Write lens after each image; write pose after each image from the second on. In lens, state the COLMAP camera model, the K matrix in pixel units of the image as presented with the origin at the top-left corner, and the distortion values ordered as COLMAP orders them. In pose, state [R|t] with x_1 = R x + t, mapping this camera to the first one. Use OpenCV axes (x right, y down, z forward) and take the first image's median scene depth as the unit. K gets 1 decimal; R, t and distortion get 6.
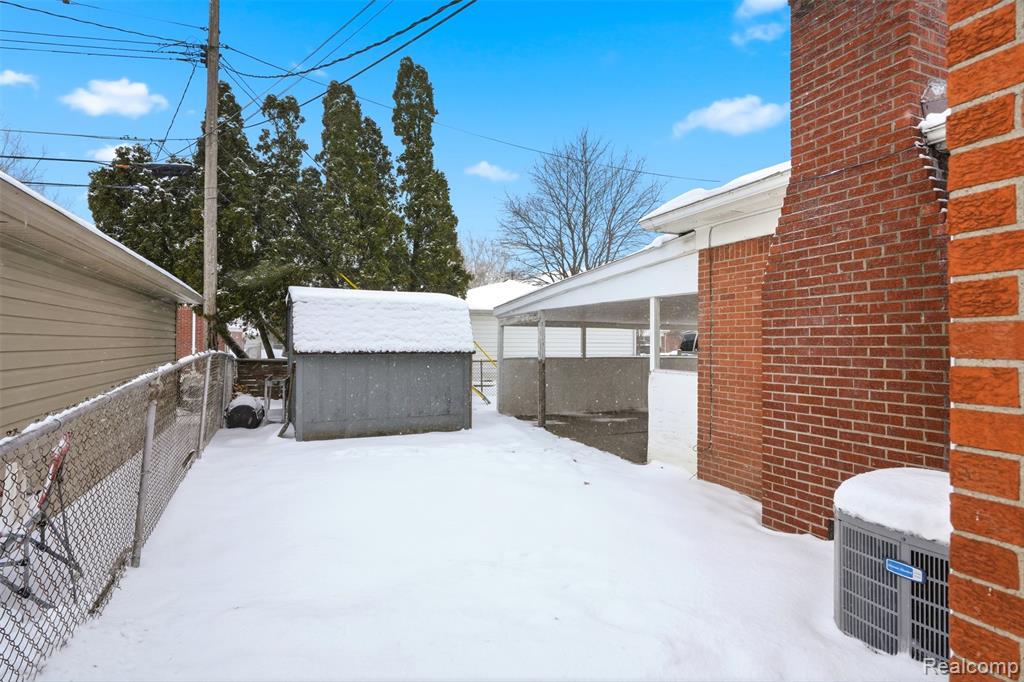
lens RADIAL K [[550.4, 0, 514.0], [0, 550.4, 335.6], [0, 0, 1]] dist [-0.002386, 0.000447]
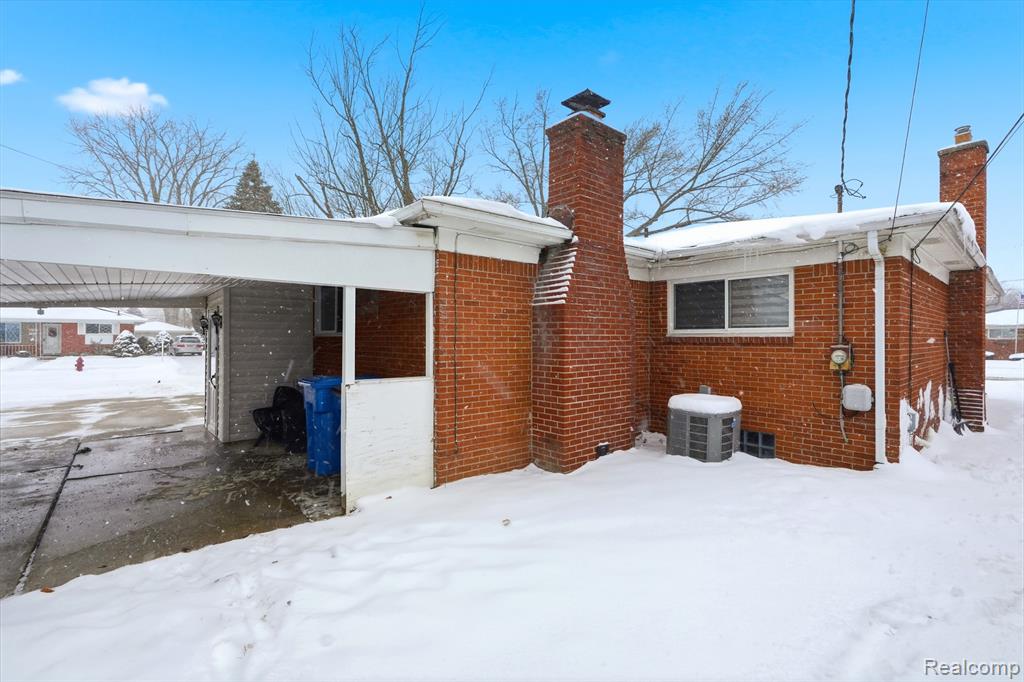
lens RADIAL K [[457.1, 0, 514.5], [0, 457.1, 337.6], [0, 0, 1]] dist [-0.011273, 0.006349]
pose [[-0.305944, -0.002095, 0.952047, -0.492414], [-0.015053, 0.999883, -0.002637, -0.000905], [-0.951931, -0.015138, -0.305939, 1.164122]]
